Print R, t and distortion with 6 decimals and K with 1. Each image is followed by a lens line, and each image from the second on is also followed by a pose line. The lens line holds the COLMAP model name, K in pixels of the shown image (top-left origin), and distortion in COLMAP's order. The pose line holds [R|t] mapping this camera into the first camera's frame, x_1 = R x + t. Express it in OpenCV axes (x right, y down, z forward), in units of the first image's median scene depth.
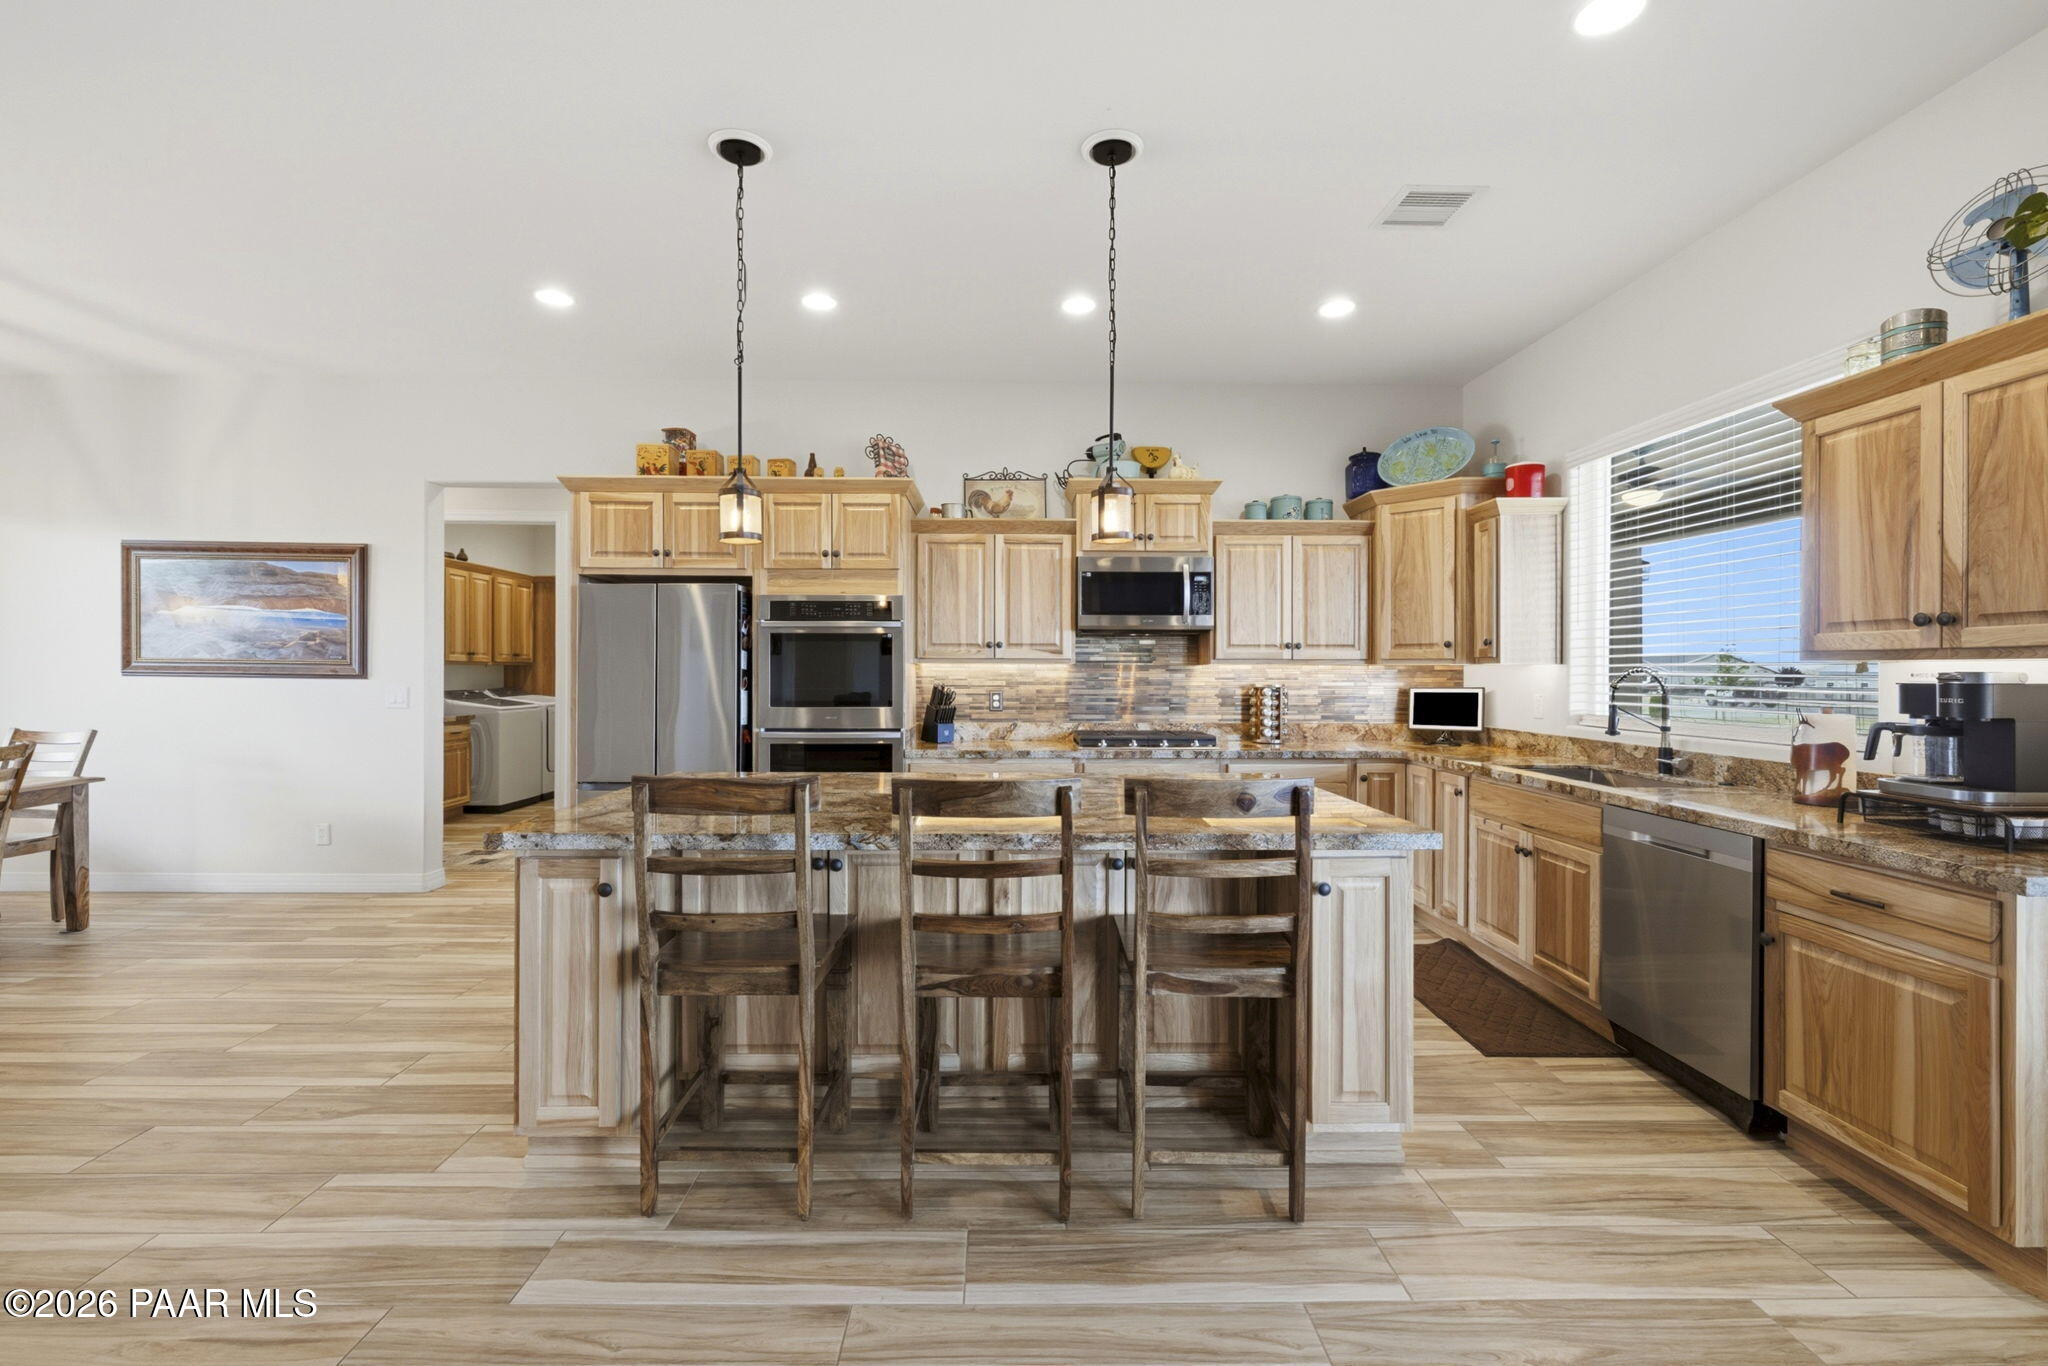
lens RADIAL K [[877.8, 0, 1024.0], [0, 877.8, 683.0], [0, 0, 1]] dist [-0.000240, -0.000045]
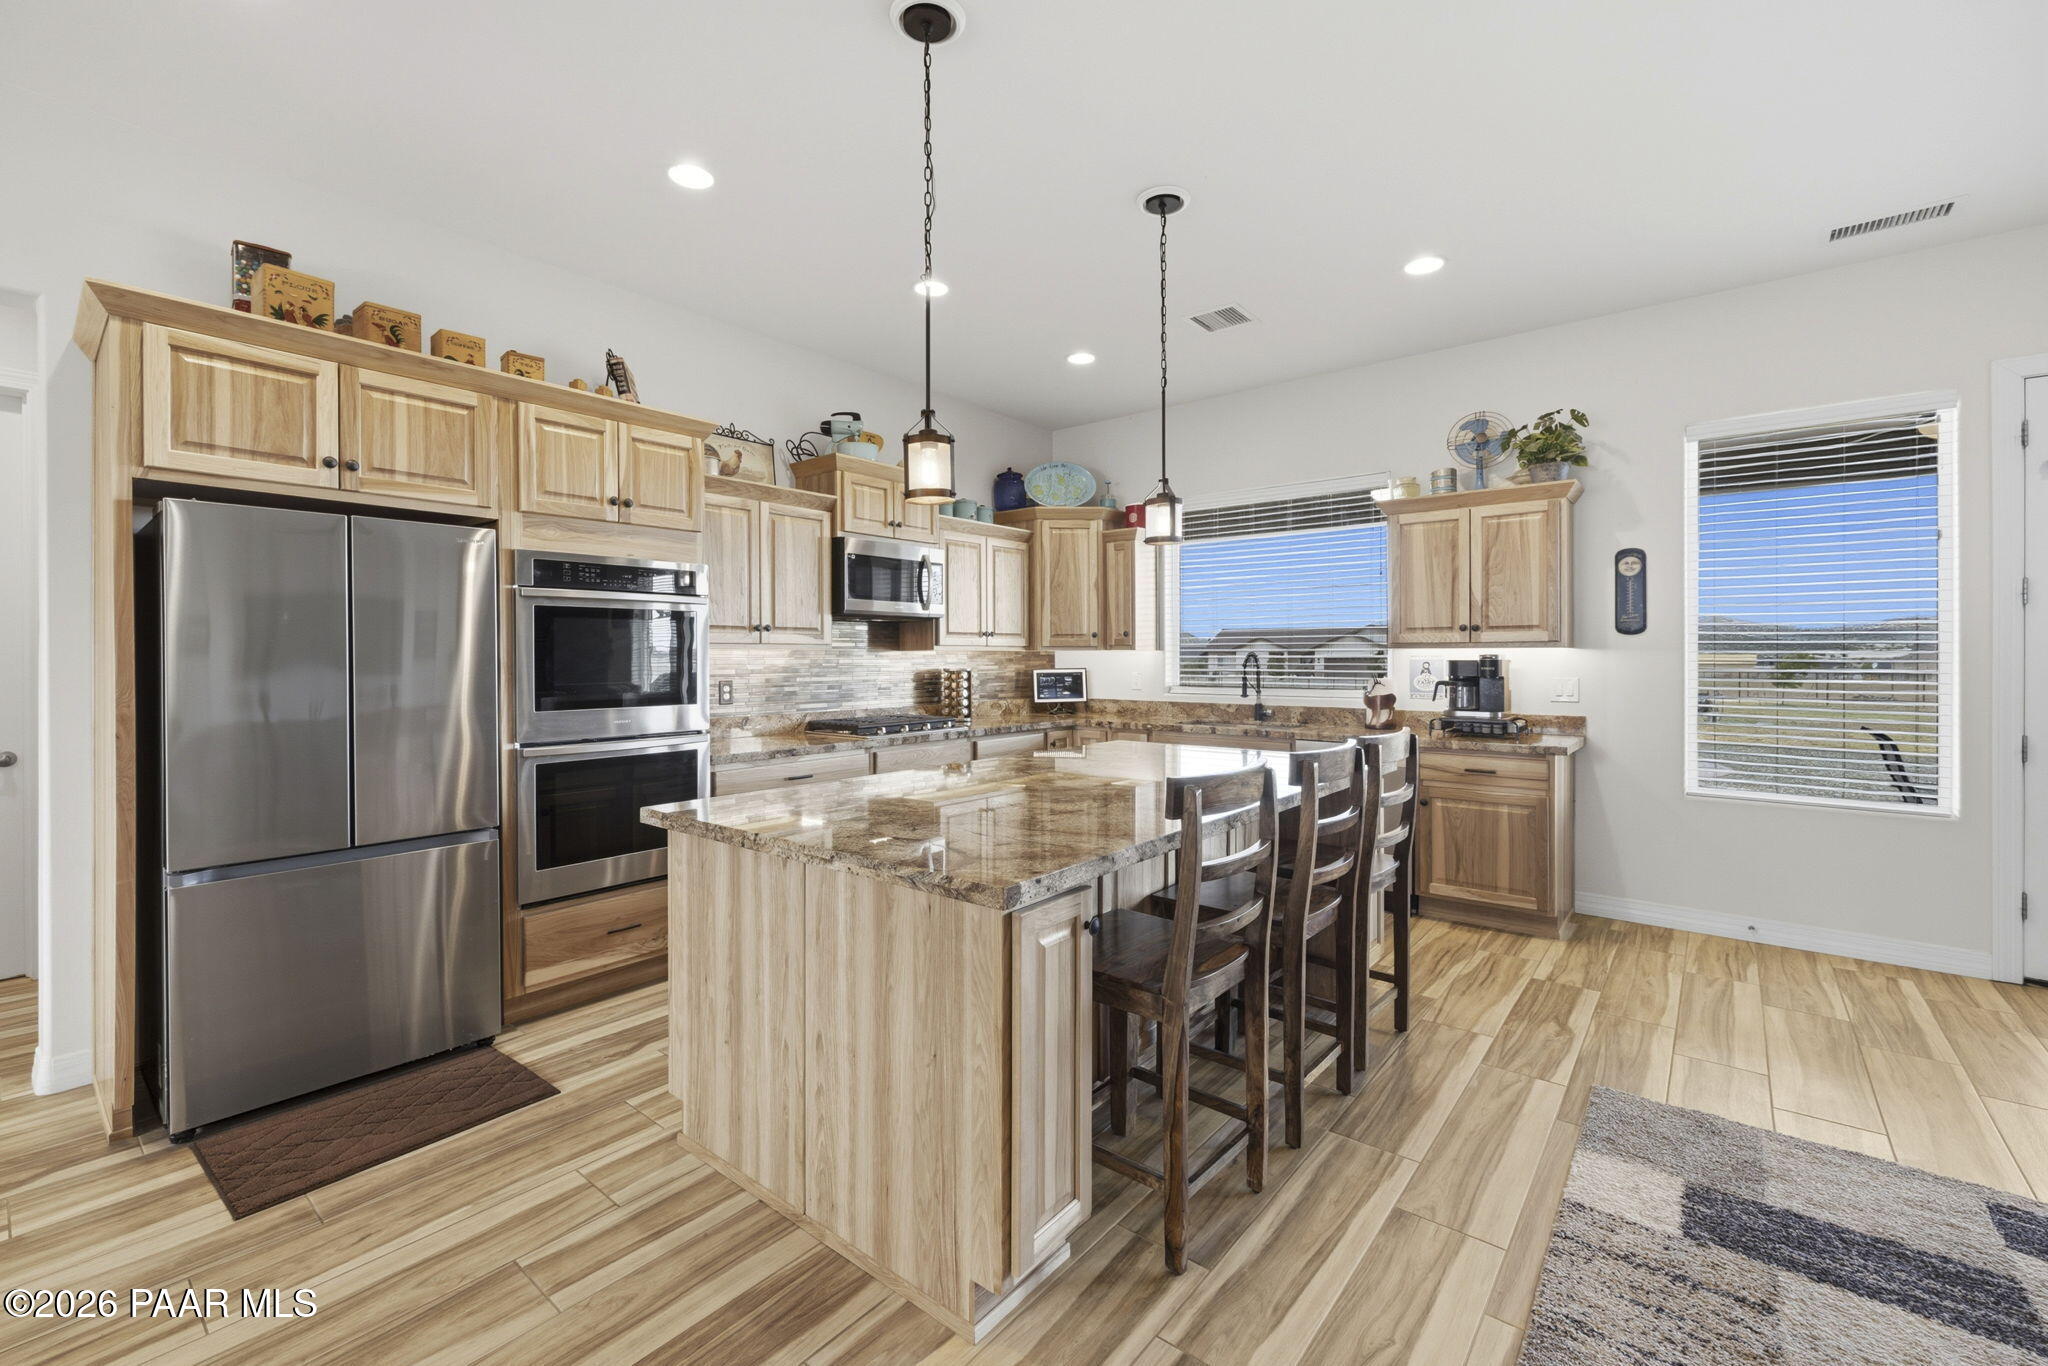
lens RADIAL K [[867.1, 0, 1027.4], [0, 867.1, 667.1], [0, 0, 1]] dist [-0.000829, 0.000135]
pose [[0.637283, -0.015198, 0.770480, -0.751713], [0.016128, 0.999850, 0.006382, -0.008492], [-0.770461, 0.008359, 0.637433, 0.350659]]
